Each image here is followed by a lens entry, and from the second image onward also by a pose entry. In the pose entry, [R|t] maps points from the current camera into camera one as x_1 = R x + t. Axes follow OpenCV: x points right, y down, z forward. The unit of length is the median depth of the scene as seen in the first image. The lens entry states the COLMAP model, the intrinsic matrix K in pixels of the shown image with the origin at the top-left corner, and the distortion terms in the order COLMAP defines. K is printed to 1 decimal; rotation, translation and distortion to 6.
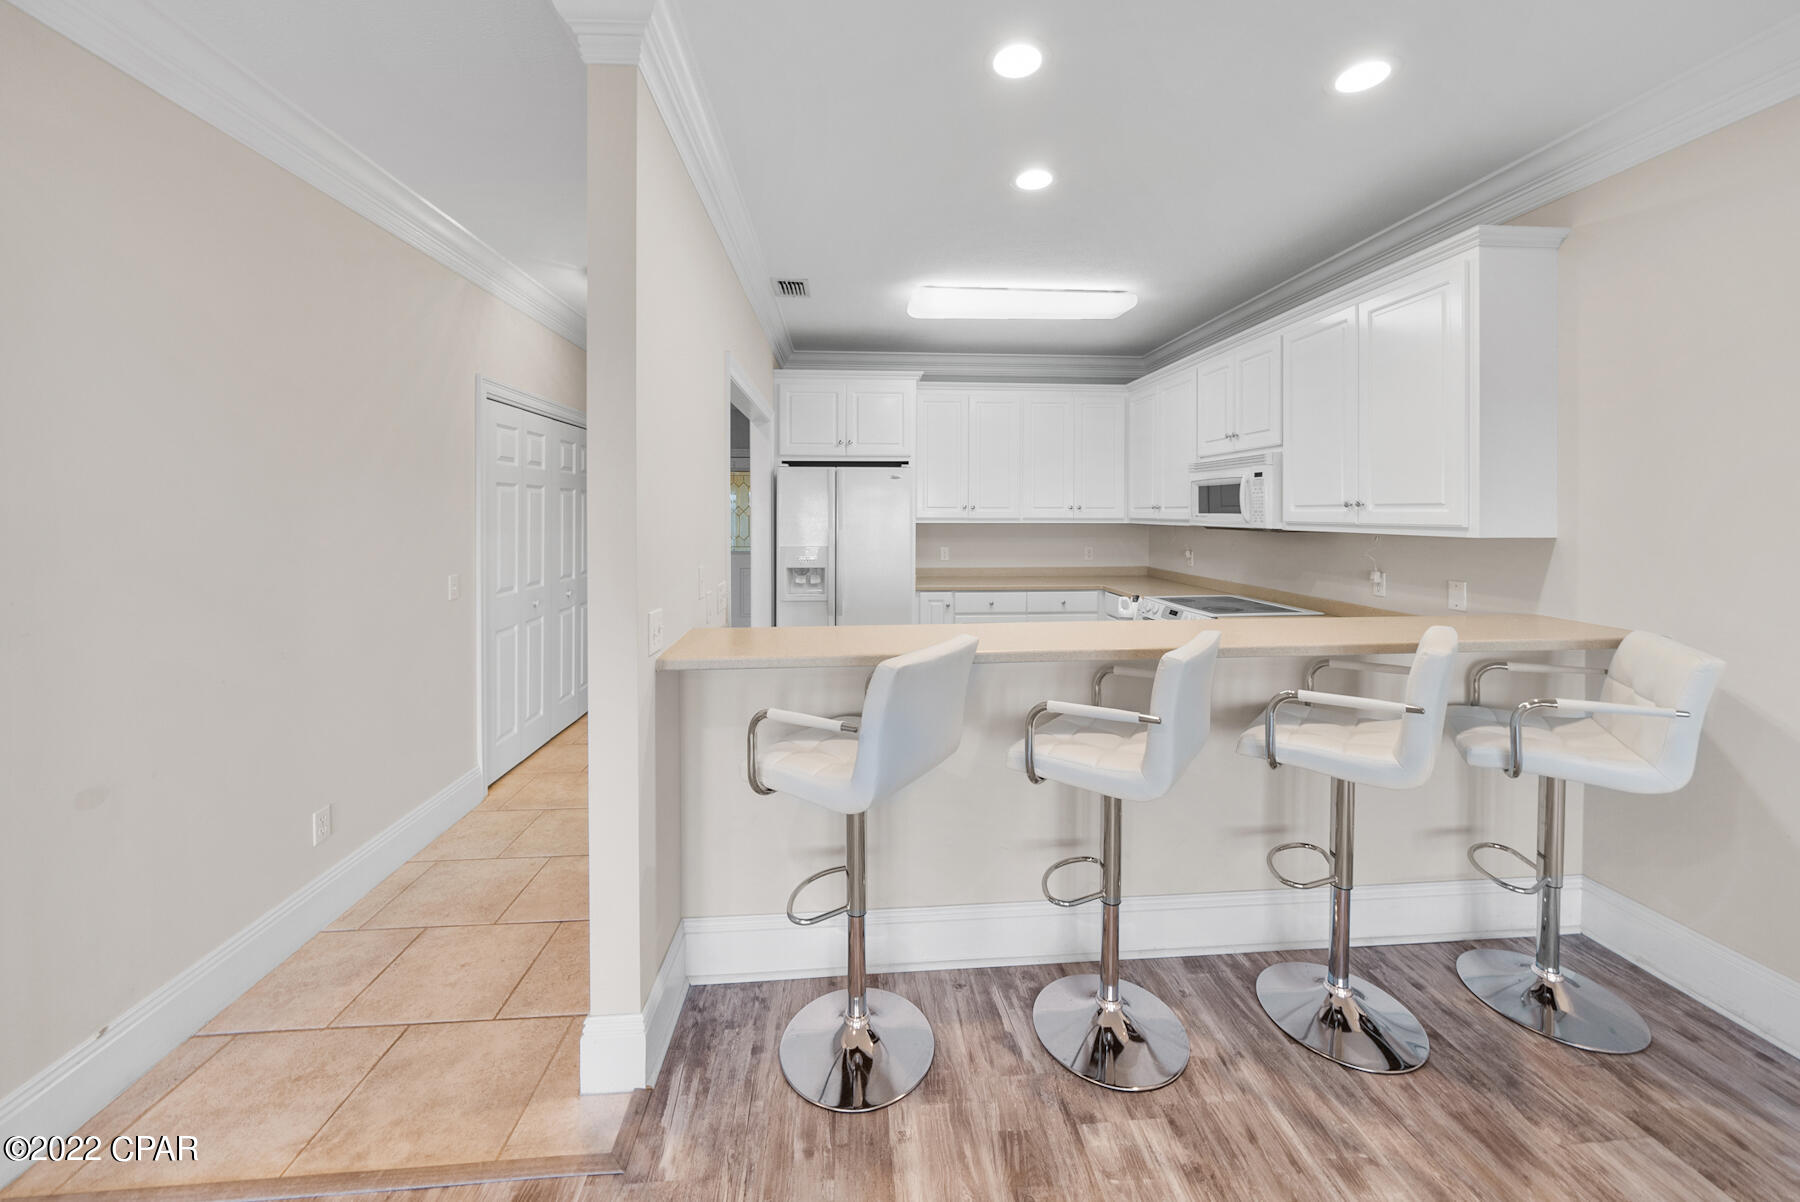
lens RADIAL K [[654.6, 0, 902.7], [0, 654.6, 501.9], [0, 0, 1]] dist [0.001484, 0.000325]
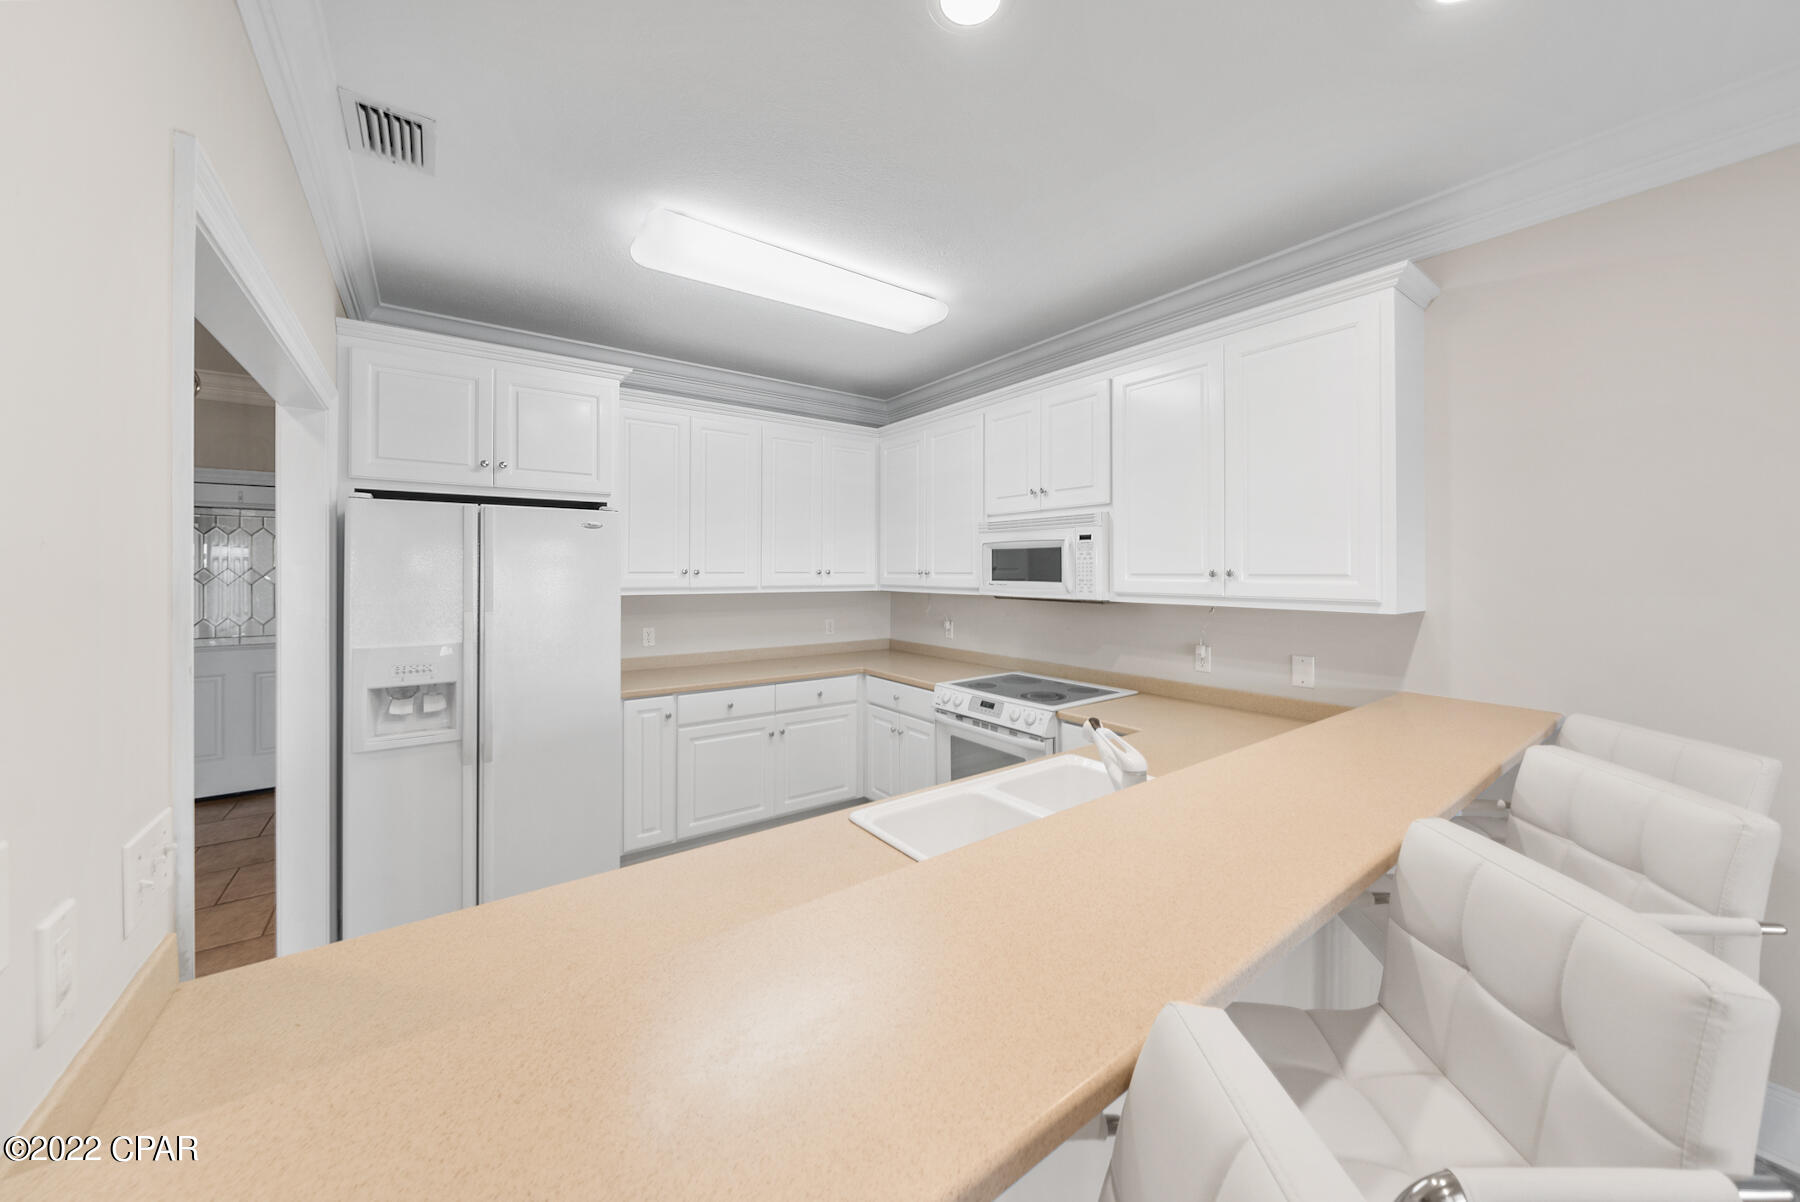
lens RADIAL K [[630.2, 0, 897.8], [0, 630.2, 565.0], [0, 0, 1]] dist [0.000124, 0.000025]
pose [[0.853029, 0.005111, 0.521839, -0.079610], [-0.008140, 0.999961, 0.003513, -0.005161], [-0.521800, -0.007245, 0.853037, 0.346904]]
